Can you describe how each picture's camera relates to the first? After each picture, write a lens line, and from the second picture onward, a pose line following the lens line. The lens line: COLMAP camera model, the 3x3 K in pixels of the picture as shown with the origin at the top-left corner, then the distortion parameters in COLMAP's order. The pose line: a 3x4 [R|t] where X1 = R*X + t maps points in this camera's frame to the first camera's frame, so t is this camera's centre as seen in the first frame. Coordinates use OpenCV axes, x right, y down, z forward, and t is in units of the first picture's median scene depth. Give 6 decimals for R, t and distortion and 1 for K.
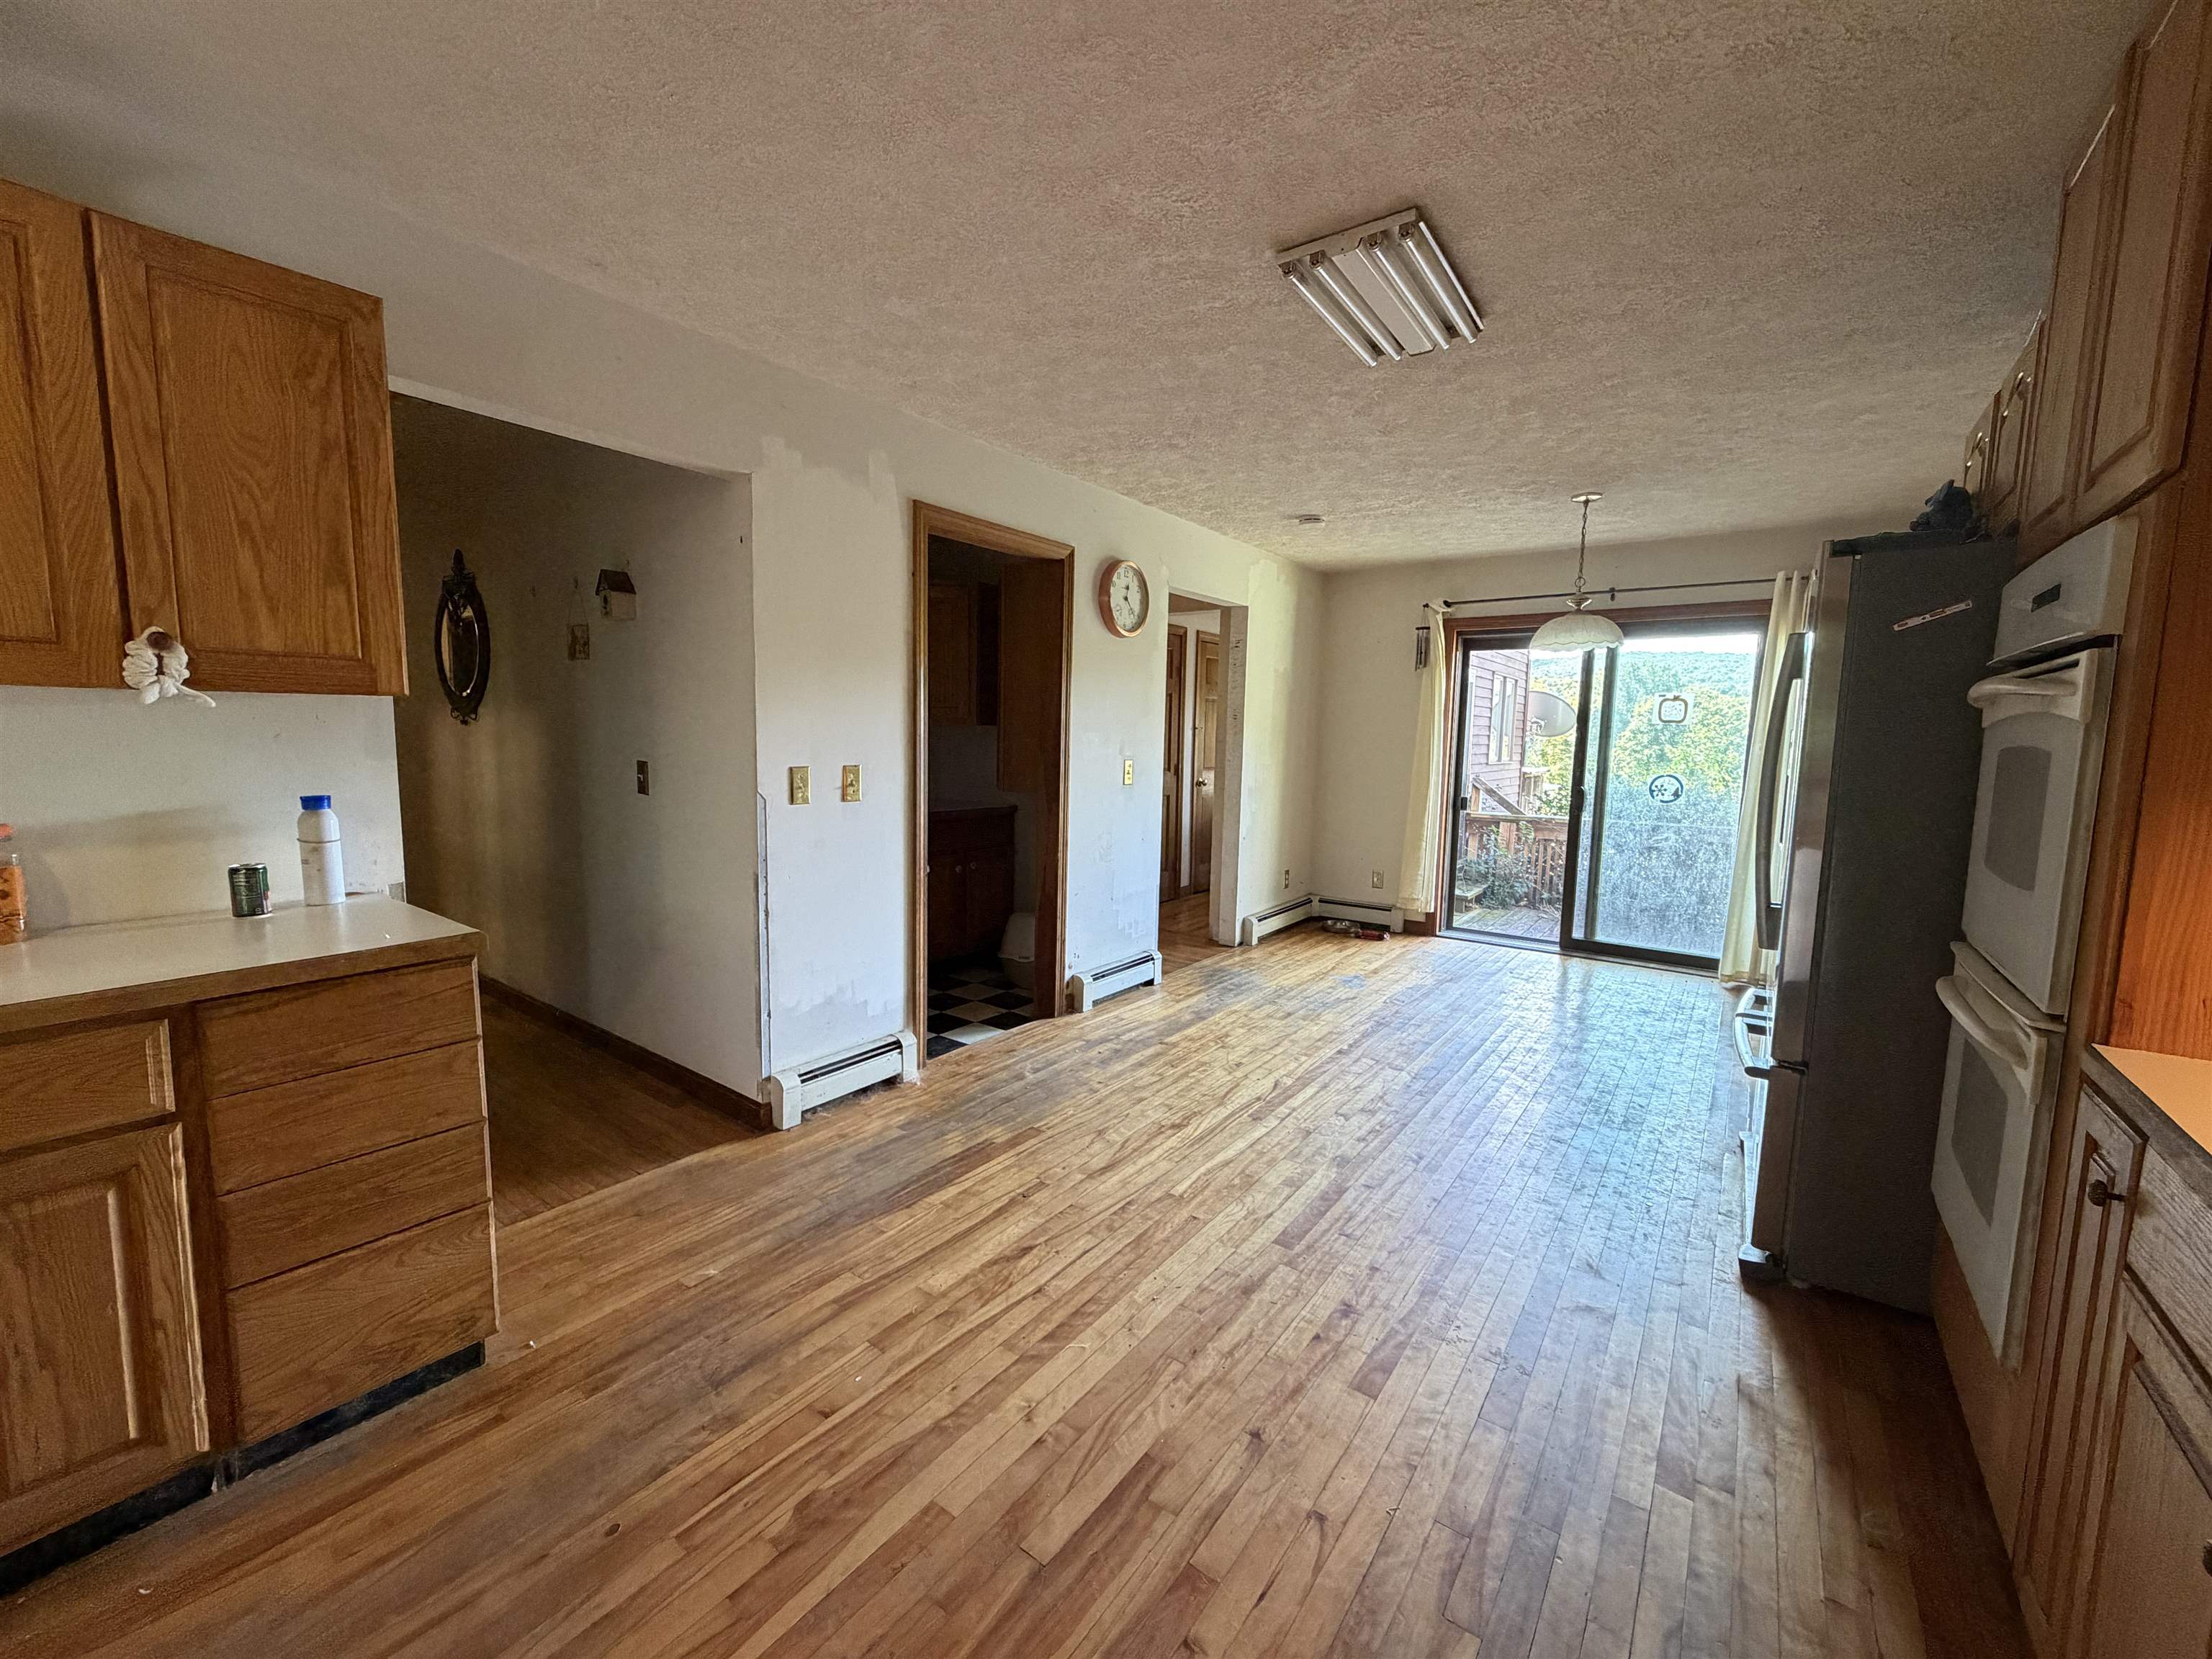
lens RADIAL K [[881.7, 0, 1102.3], [0, 881.7, 821.1], [0, 0, 1]] dist [-0.000029, -0.000163]
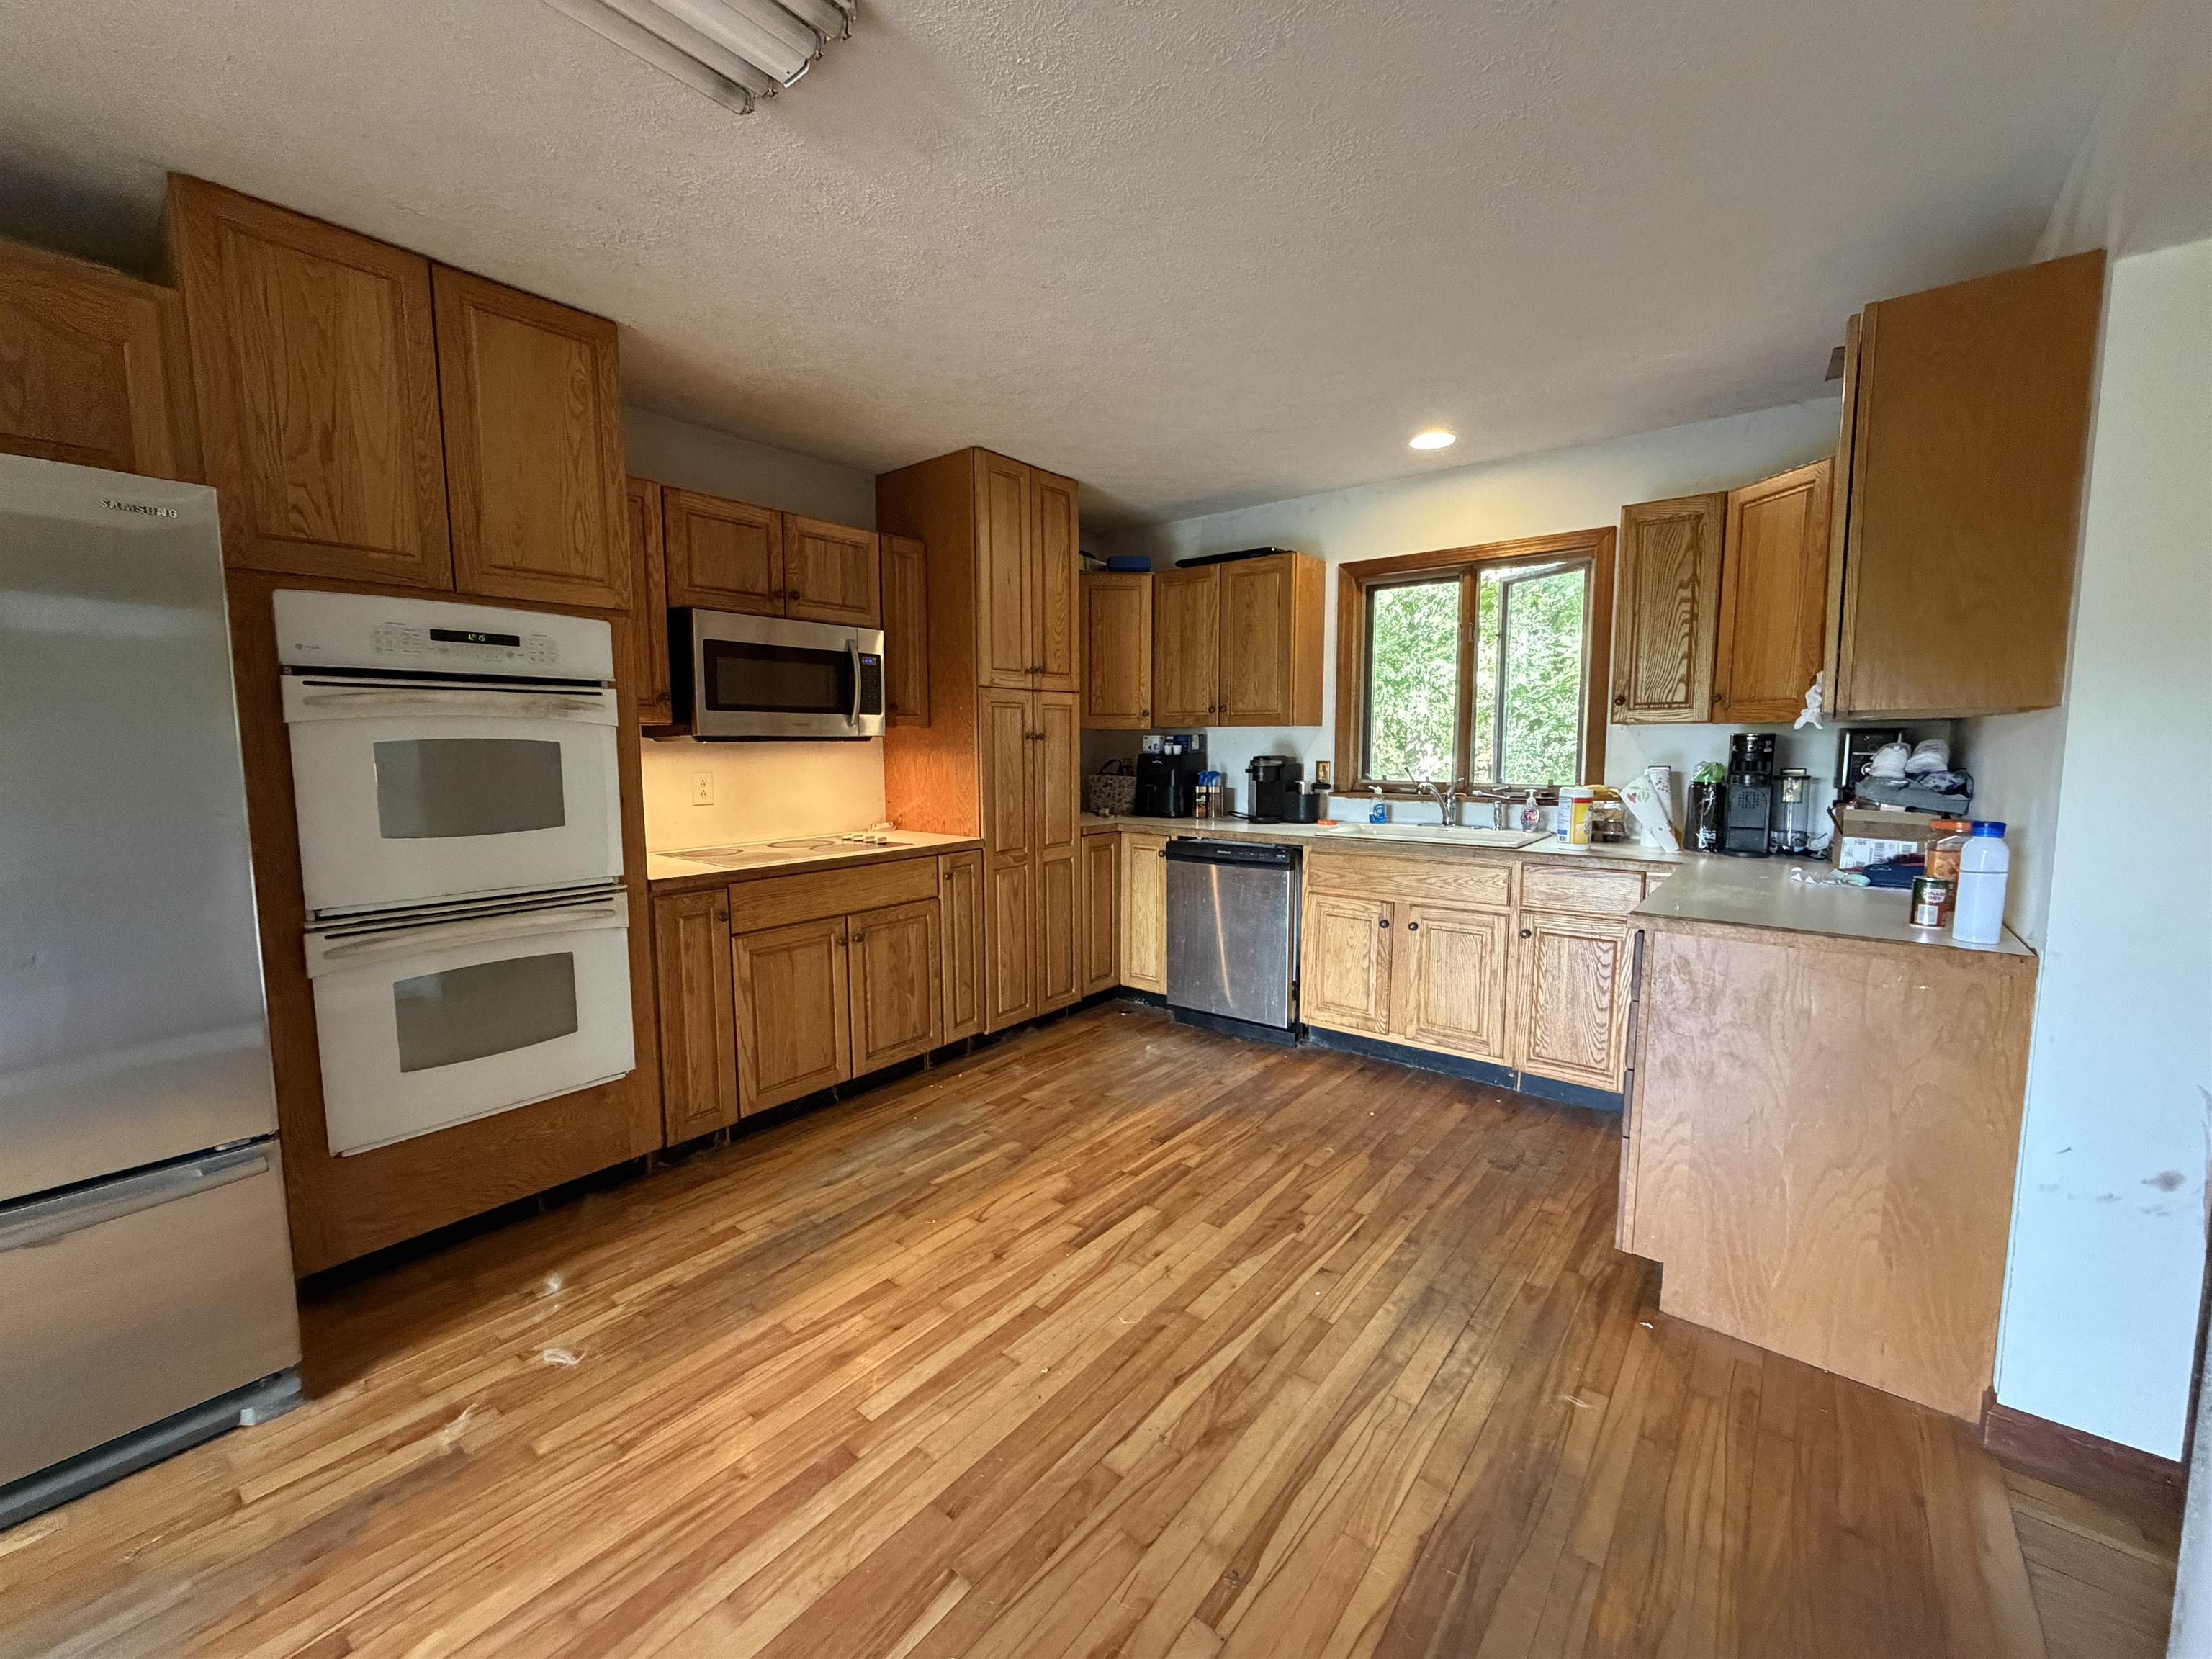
lens RADIAL K [[881.7, 0, 1101.4], [0, 881.7, 827.4], [0, 0, 1]] dist [-0.000029, -0.000163]
pose [[-0.999058, -0.016841, 0.039986, -0.019218], [-0.008611, 0.980225, 0.197697, -0.154758], [-0.042525, 0.197166, -0.979447, 1.534446]]
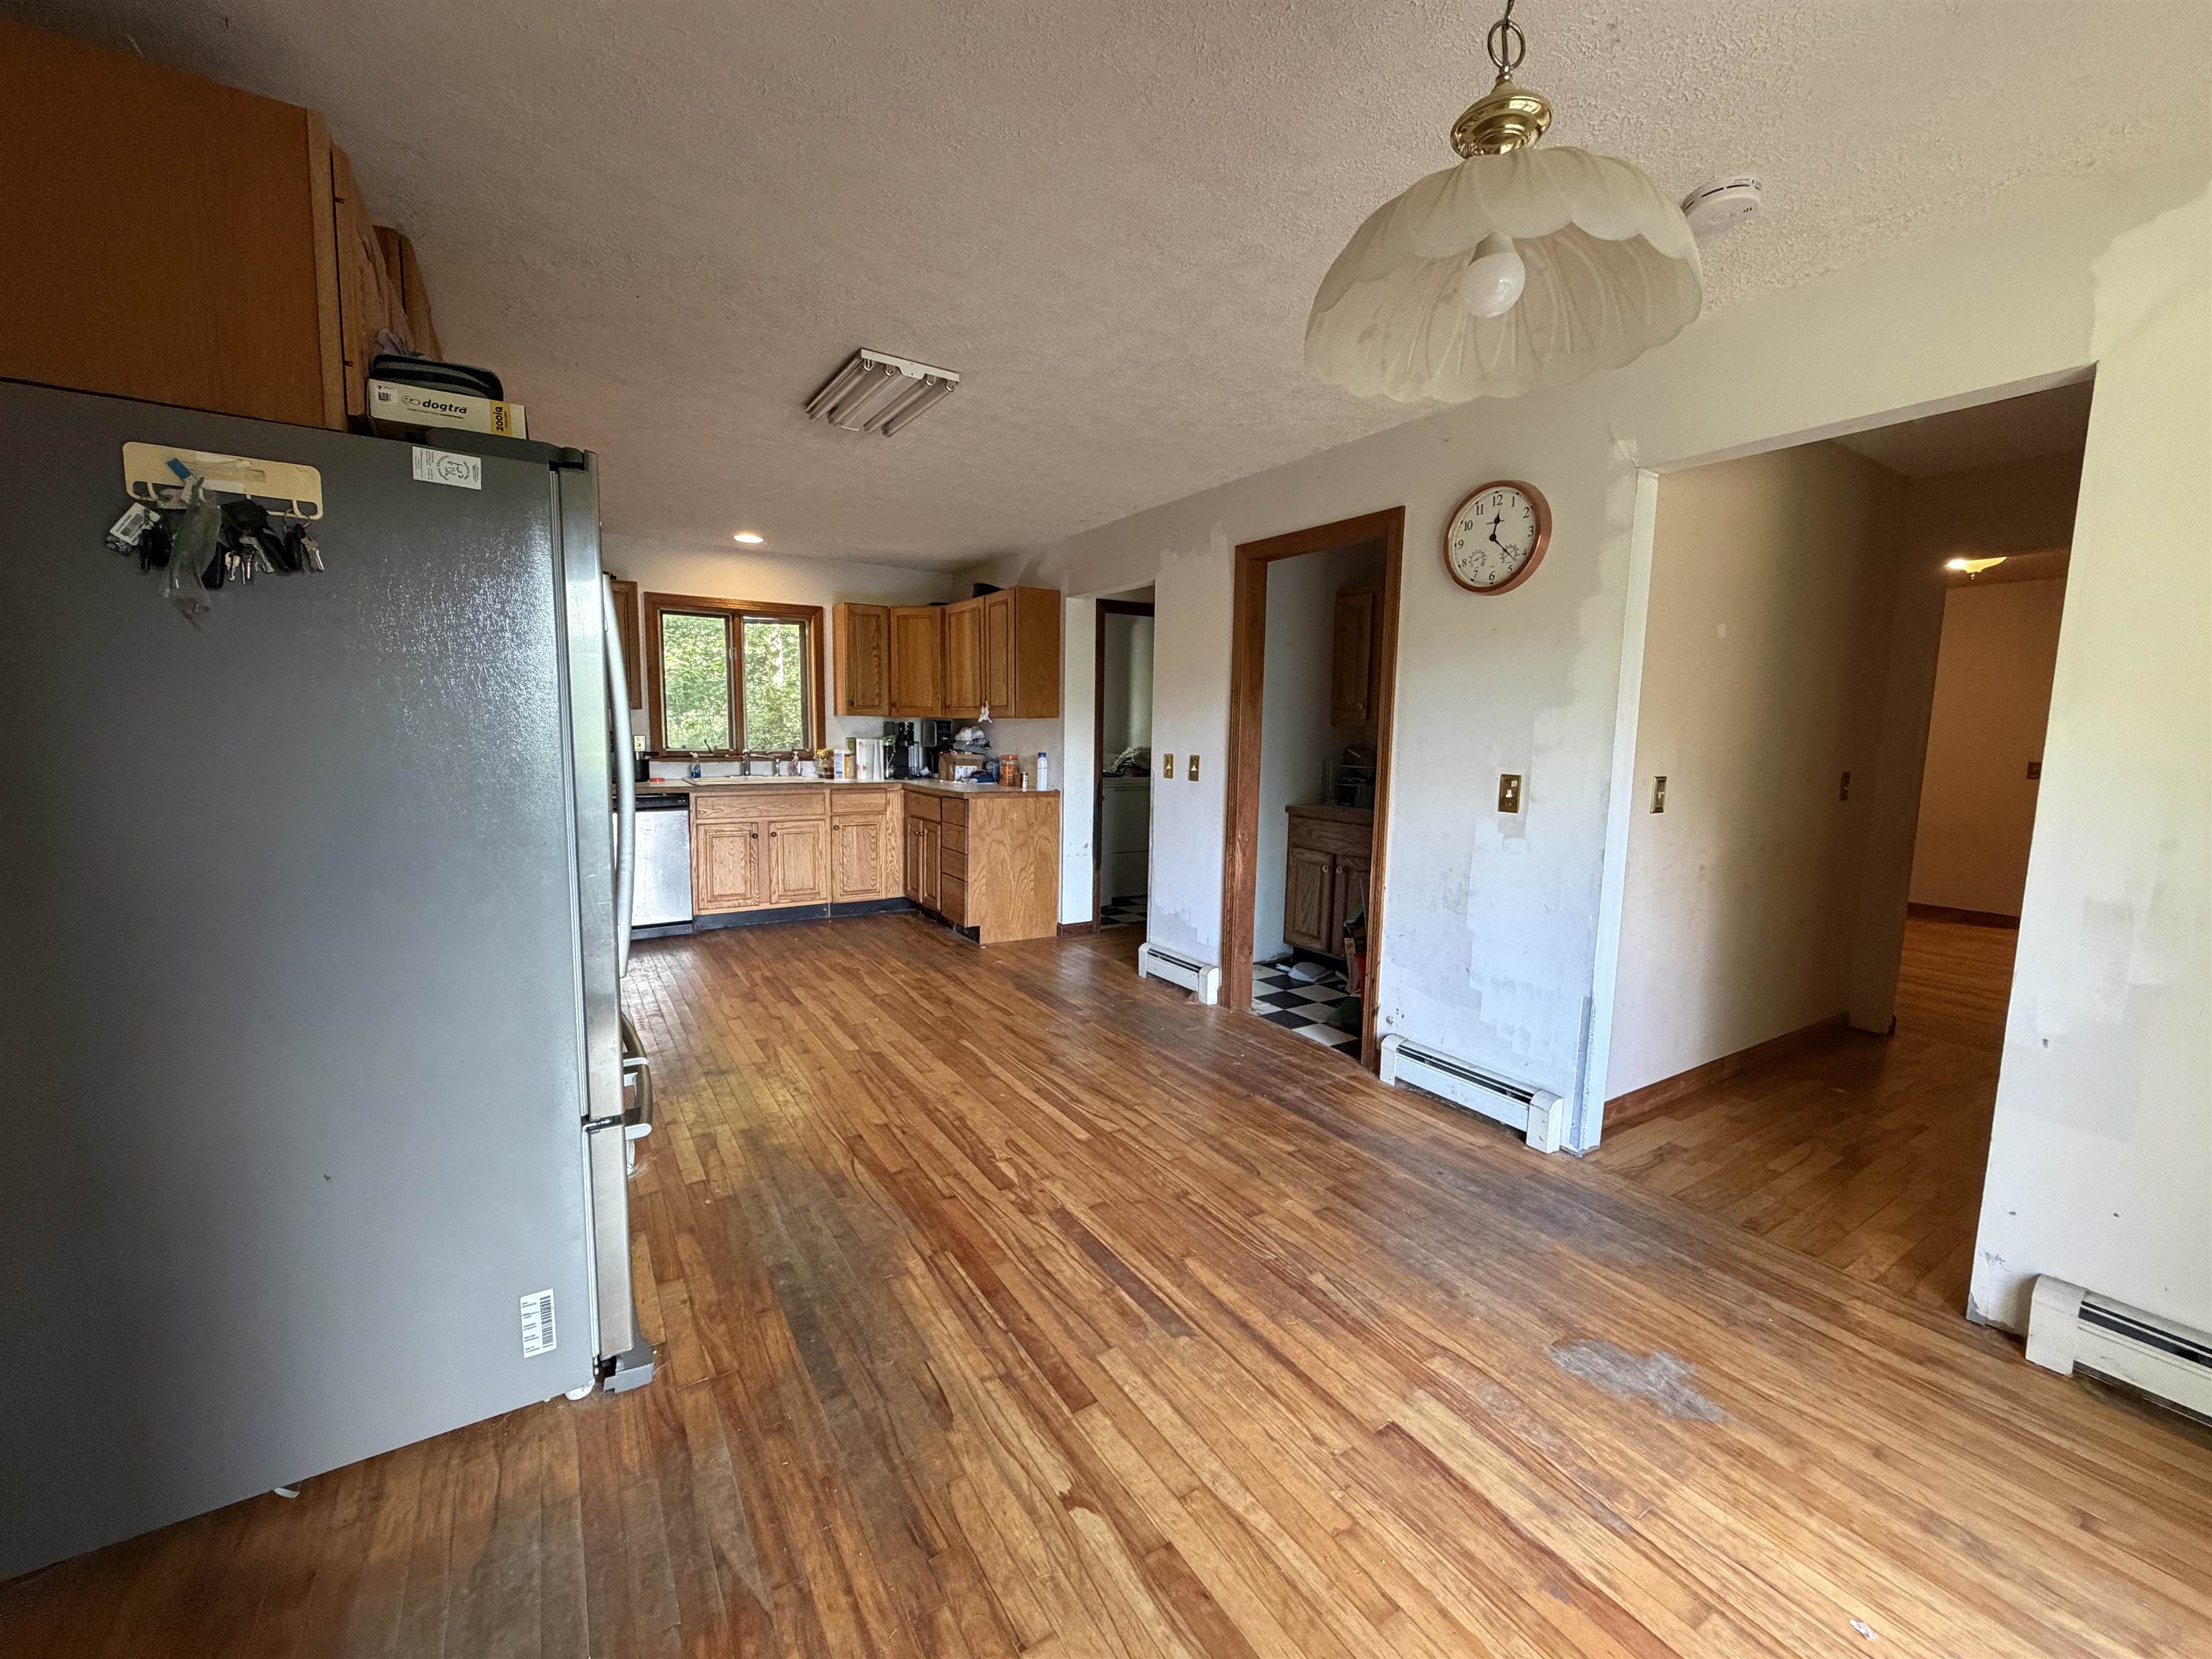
lens RADIAL K [[881.7, 0, 1097.7], [0, 881.7, 830.3], [0, 0, 1]] dist [-0.000029, -0.000163]
pose [[-0.360002, 0.086013, -0.928978, 1.417124], [-0.115505, 0.983971, 0.135866, -0.154973], [0.925774, 0.156213, -0.344297, 1.770146]]
